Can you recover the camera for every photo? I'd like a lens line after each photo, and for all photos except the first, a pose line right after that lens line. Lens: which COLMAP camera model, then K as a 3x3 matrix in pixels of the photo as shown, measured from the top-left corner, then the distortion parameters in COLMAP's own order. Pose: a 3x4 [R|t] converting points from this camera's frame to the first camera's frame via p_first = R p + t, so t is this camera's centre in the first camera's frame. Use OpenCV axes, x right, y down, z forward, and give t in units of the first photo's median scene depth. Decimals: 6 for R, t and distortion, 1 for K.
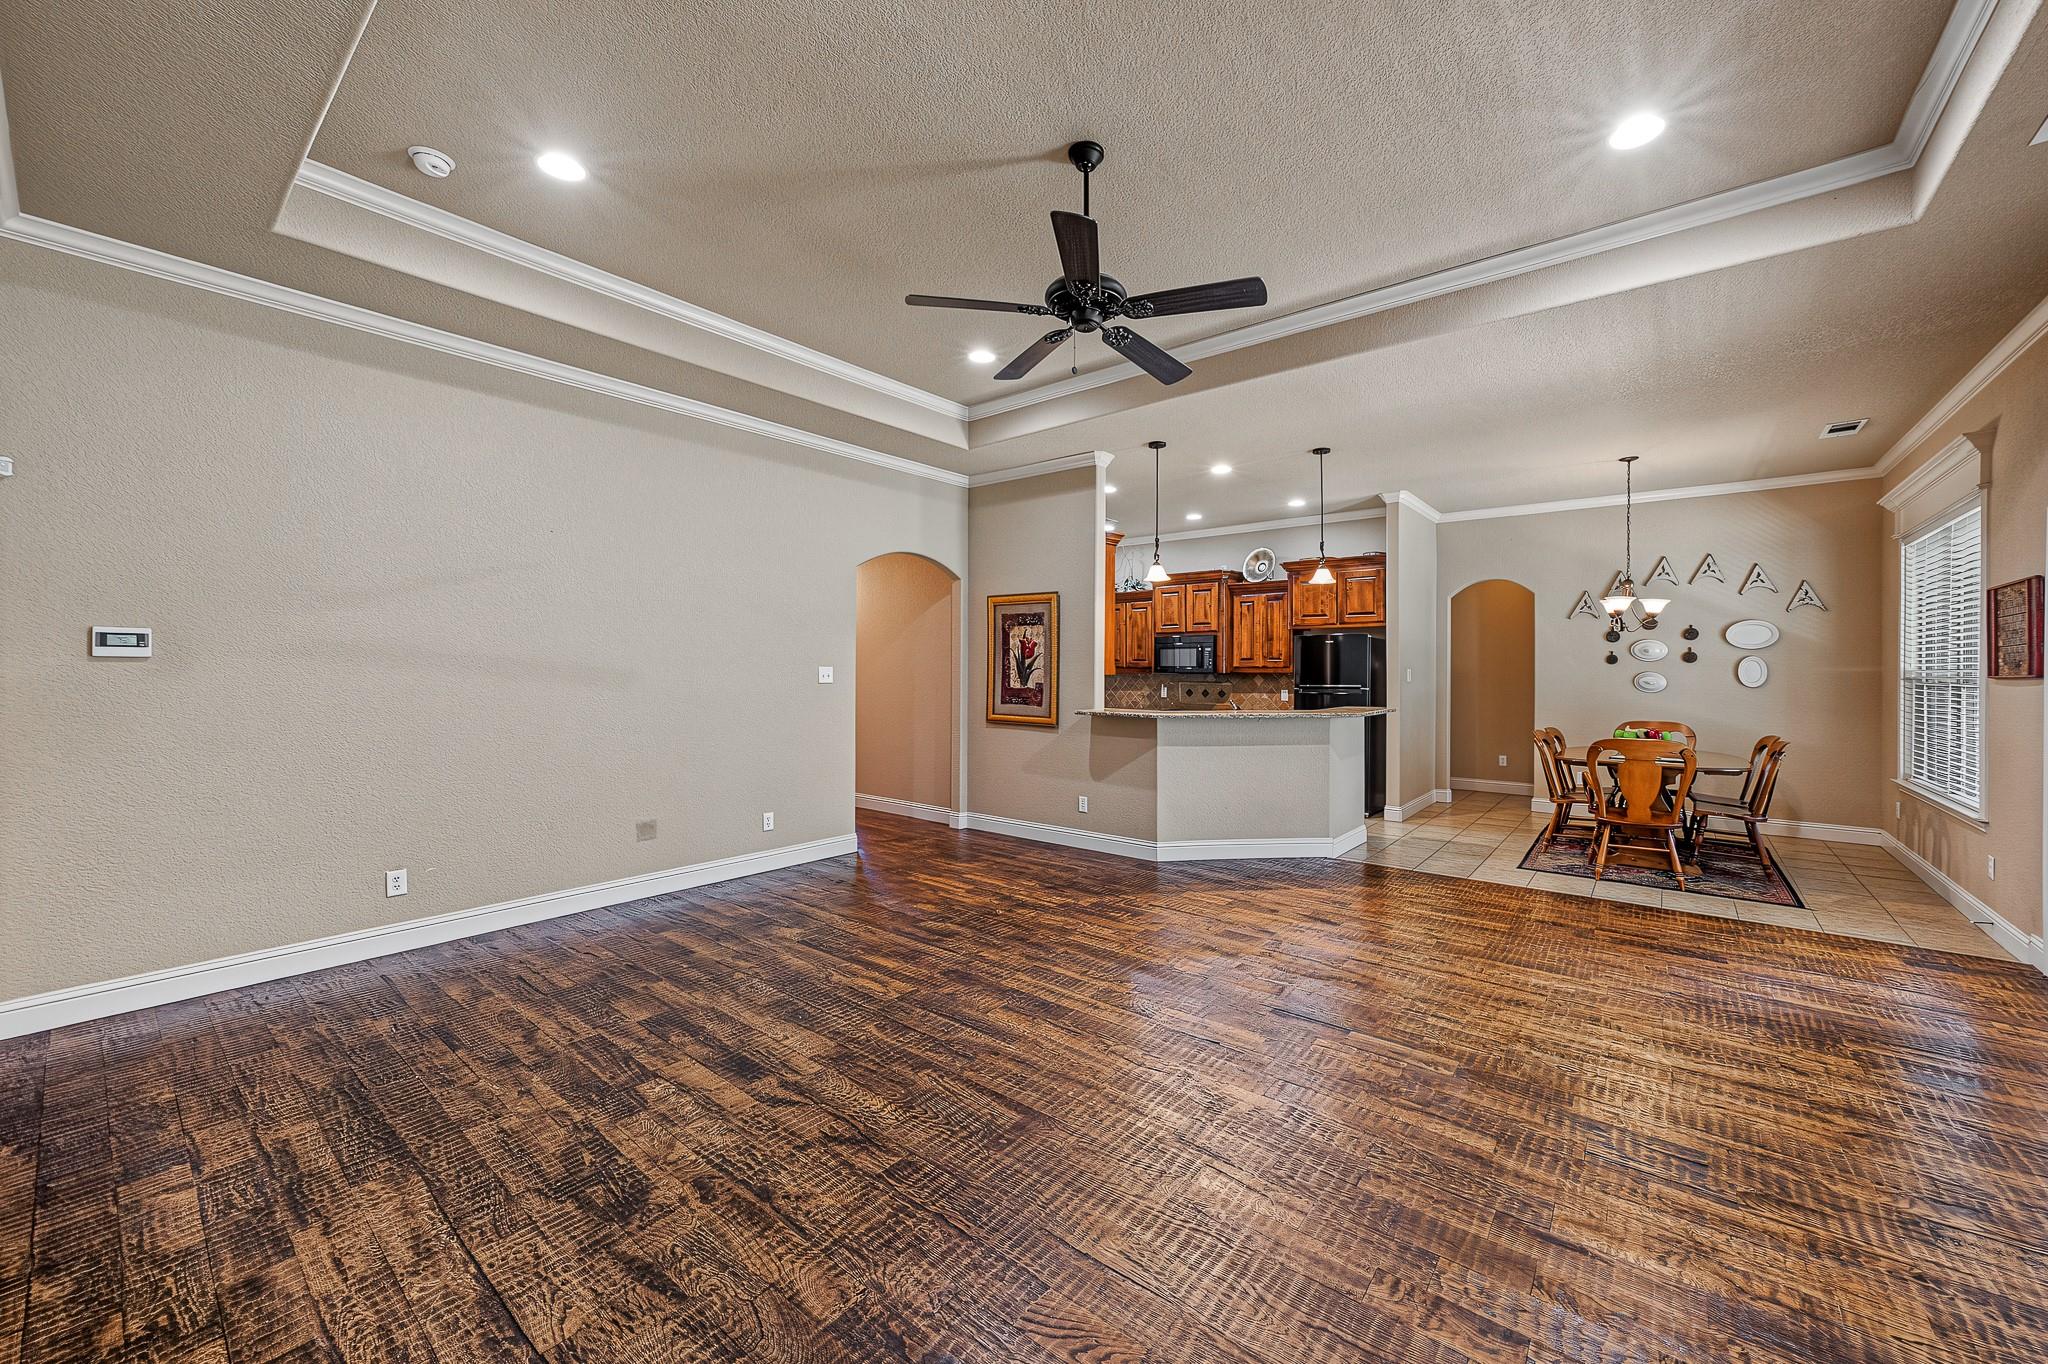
lens RADIAL K [[721.9, 0, 1024.0], [0, 721.9, 682.0], [0, 0, 1]] dist [0.000122, 0.002165]
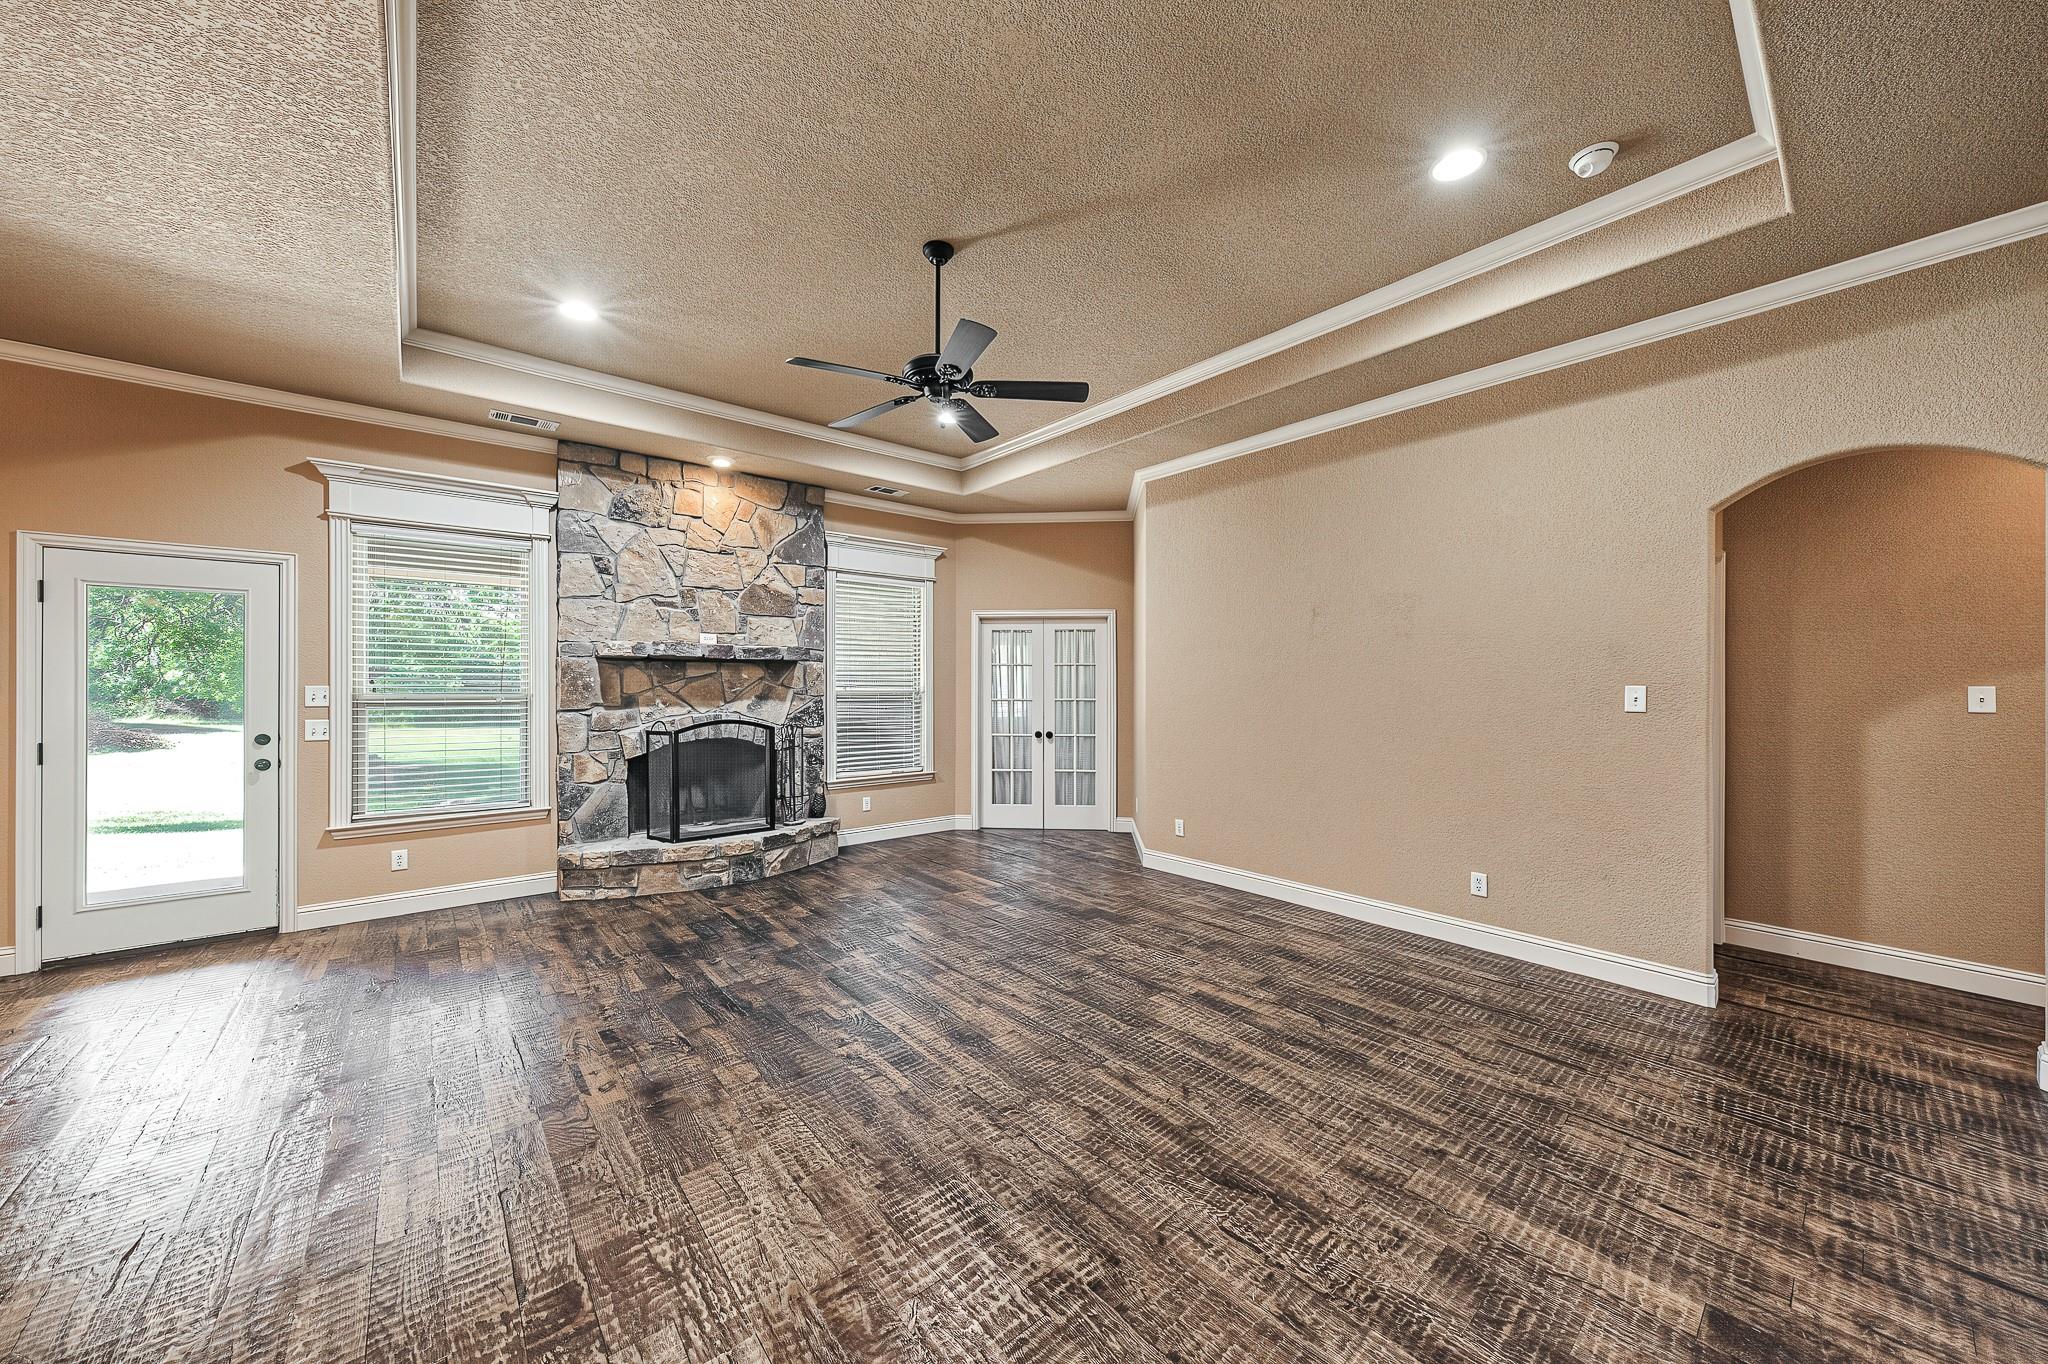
lens RADIAL K [[721.9, 0, 1024.0], [0, 721.9, 682.0], [0, 0, 1]] dist [0.000122, 0.002165]
pose [[-0.987453, -0.004928, 0.157838, -0.226297], [-0.002771, 0.999900, 0.013885, -0.042898], [-0.157891, 0.013273, -0.987367, 2.006165]]
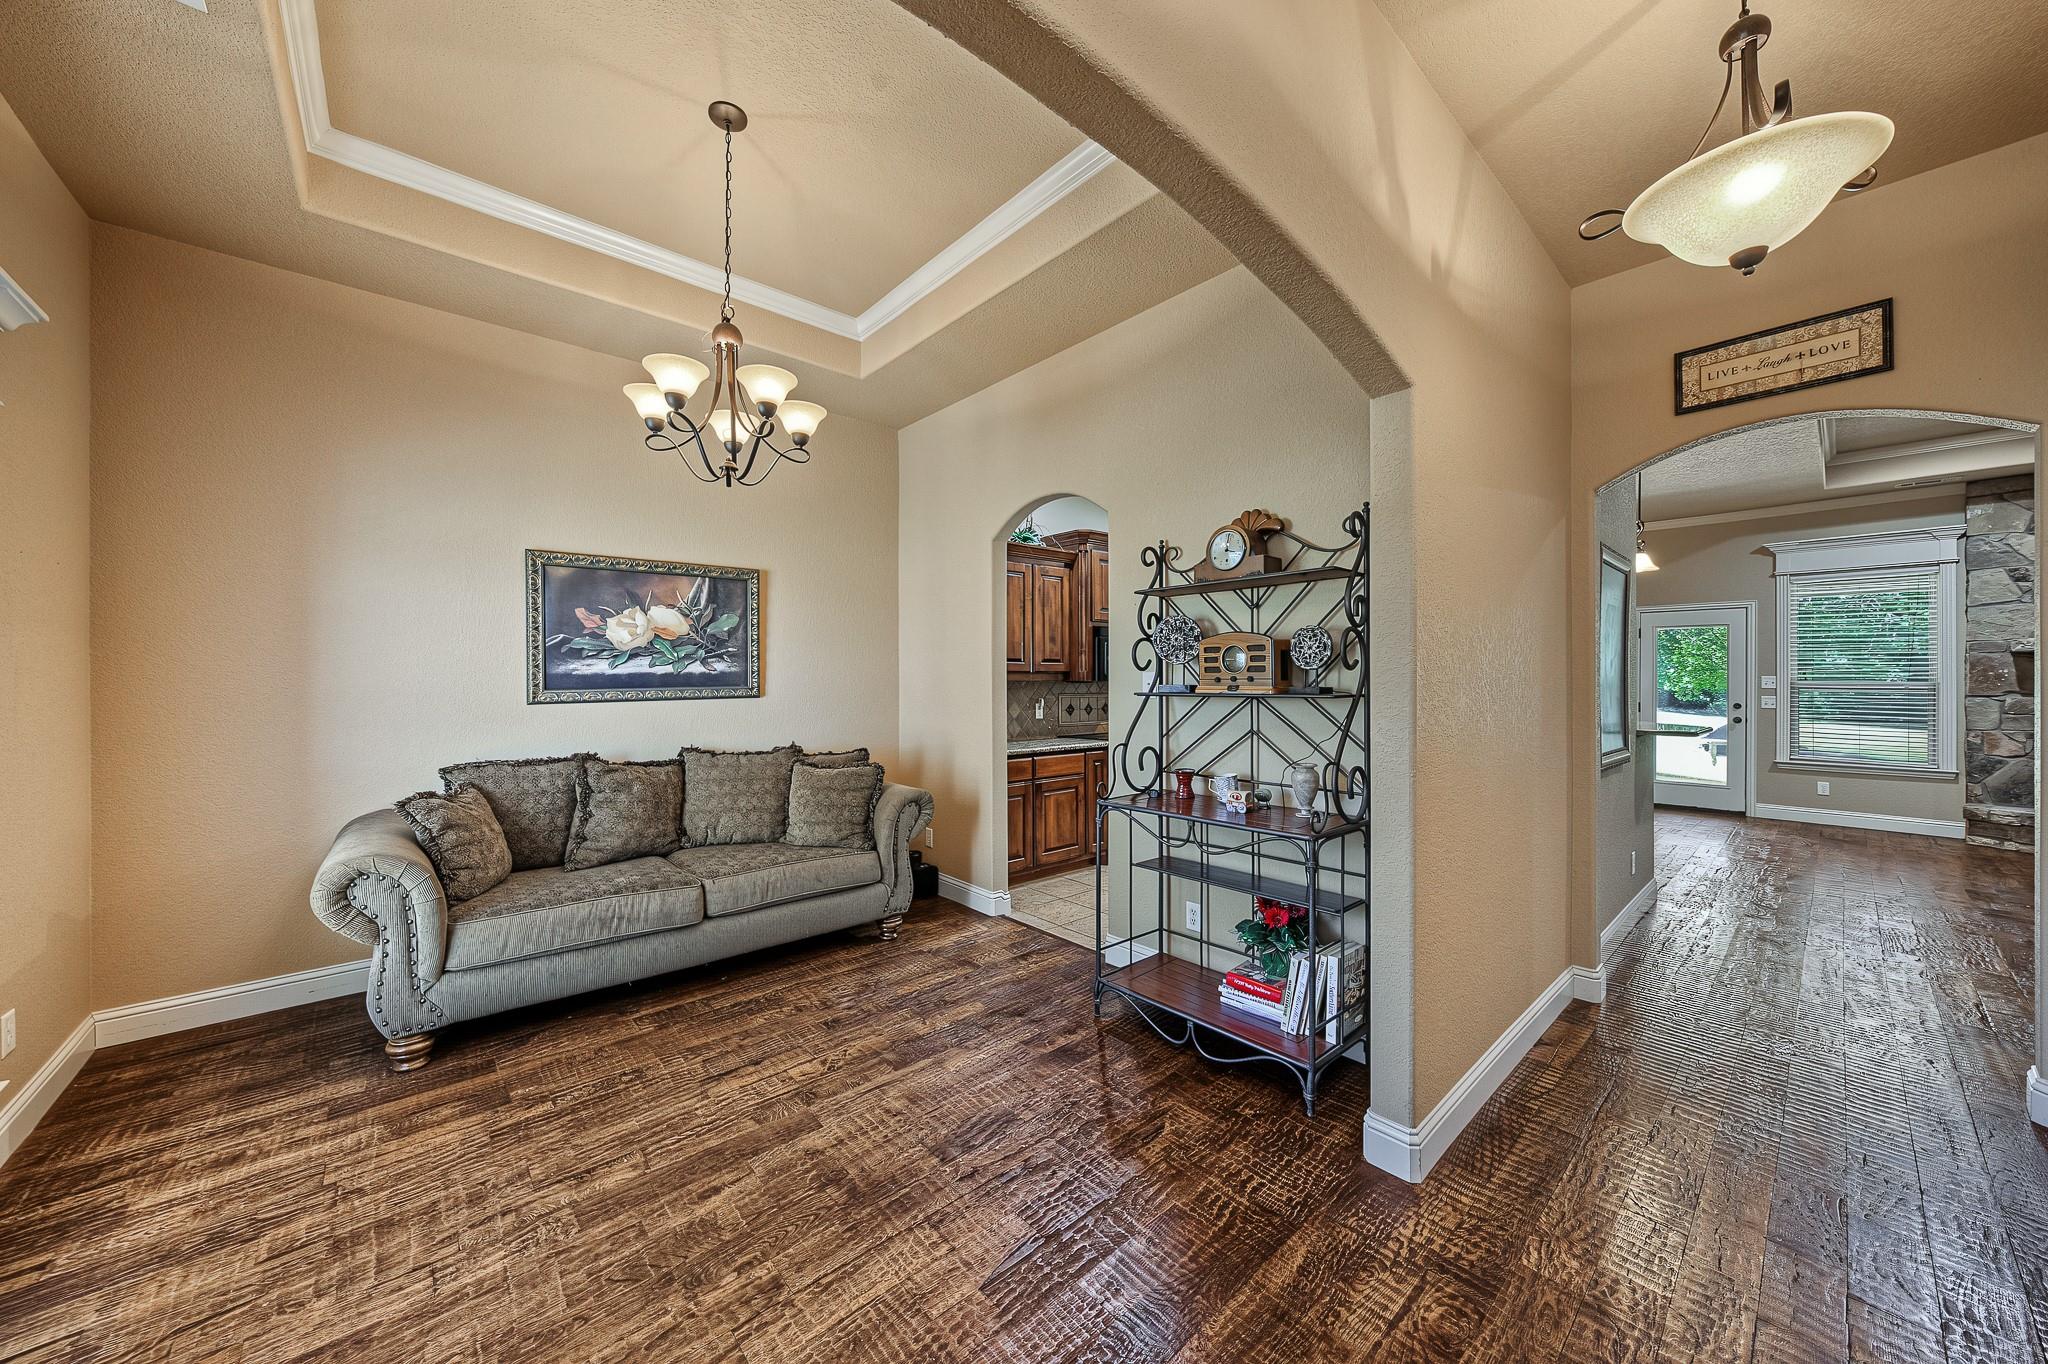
lens RADIAL K [[721.9, 0, 1024.0], [0, 721.9, 682.0], [0, 0, 1]] dist [0.000122, 0.002165]
pose [[0.133968, -0.011443, 0.990920, -1.604573], [0.018273, 0.999792, 0.009076, -0.064375], [-0.990817, 0.016891, 0.134150, 3.168438]]
